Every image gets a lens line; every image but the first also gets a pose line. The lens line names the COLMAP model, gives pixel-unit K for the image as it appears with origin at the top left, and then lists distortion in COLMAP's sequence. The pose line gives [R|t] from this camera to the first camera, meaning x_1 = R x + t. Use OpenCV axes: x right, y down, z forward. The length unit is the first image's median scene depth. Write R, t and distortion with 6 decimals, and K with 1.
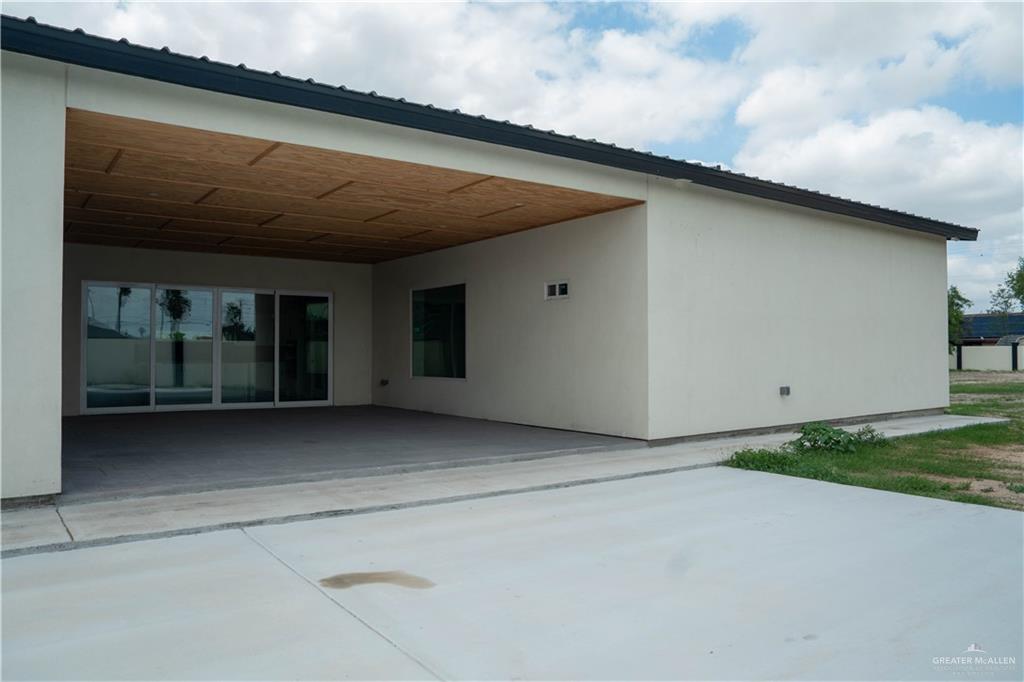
lens RADIAL K [[740.7, 0, 512.0], [0, 740.7, 341.0], [0, 0, 1]] dist [-0.002339, -0.000656]
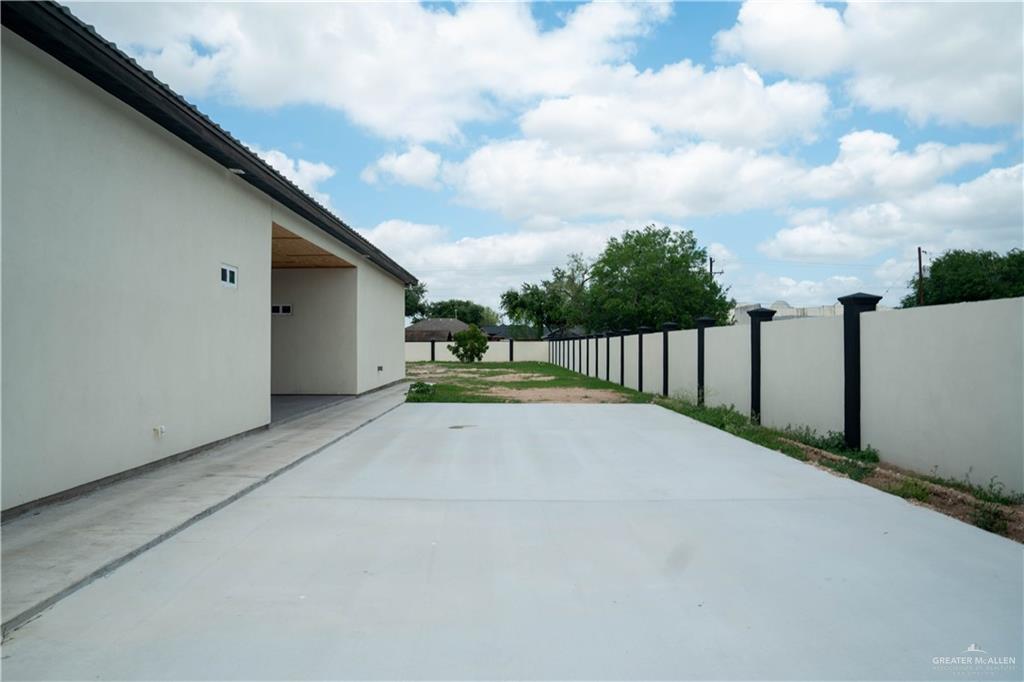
lens RADIAL K [[740.7, 0, 512.0], [0, 740.7, 341.0], [0, 0, 1]] dist [-0.002339, -0.000656]
pose [[0.554324, 0.003550, 0.832293, -1.154596], [-0.010346, 0.999943, 0.002626, -0.011693], [-0.832236, -0.010067, 0.554330, -0.359088]]
